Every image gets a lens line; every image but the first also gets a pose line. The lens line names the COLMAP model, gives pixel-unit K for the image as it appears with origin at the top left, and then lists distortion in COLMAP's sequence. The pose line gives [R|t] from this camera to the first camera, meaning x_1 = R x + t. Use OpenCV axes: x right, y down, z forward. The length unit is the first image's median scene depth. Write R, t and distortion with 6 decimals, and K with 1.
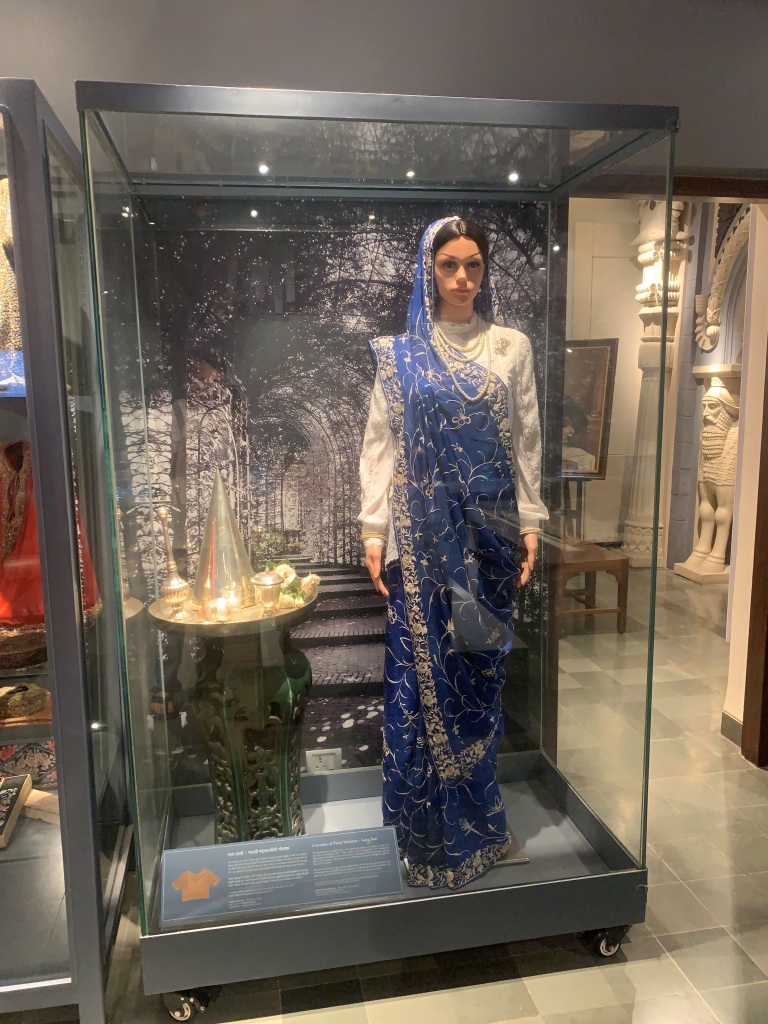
lens RADIAL K [[793.9, 0, 379.2], [0, 793.9, 514.8], [0, 0, 1]] dist [0.042849, -0.058806]
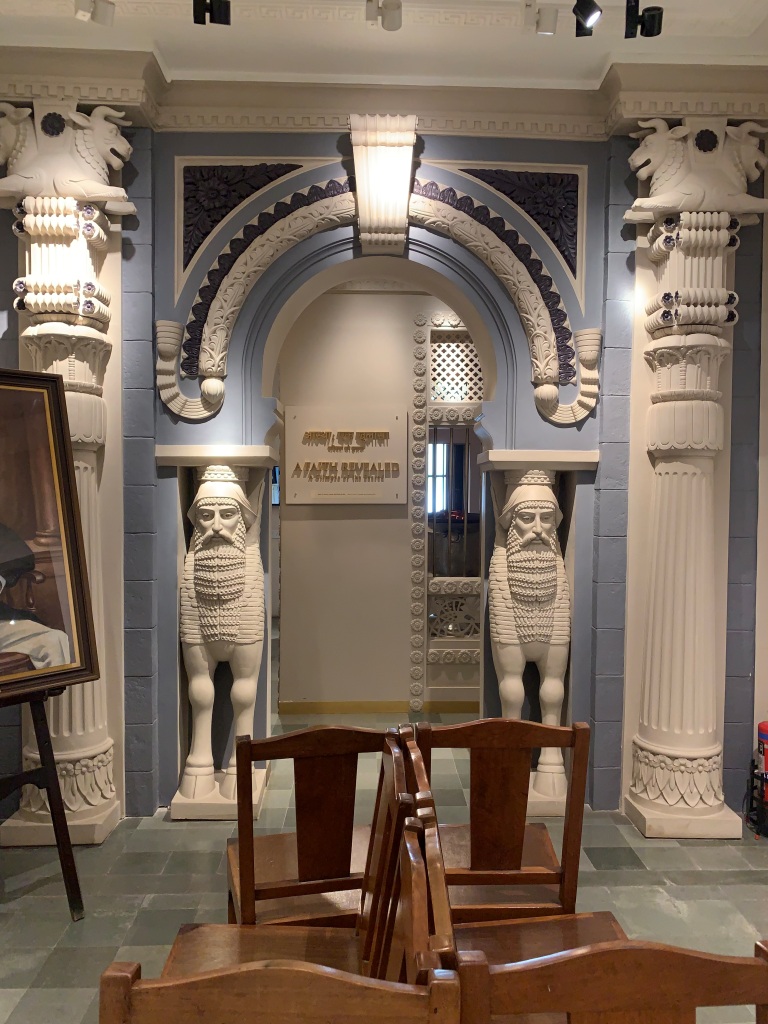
lens RADIAL K [[793.9, 0, 384.3], [0, 793.9, 522.1], [0, 0, 1]] dist [0.042849, -0.058806]
pose [[0.150662, -0.037558, 0.987872, -0.147161], [0.147094, 0.989006, 0.015167, -0.120630], [-0.977581, 0.143025, 0.154530, 0.789732]]
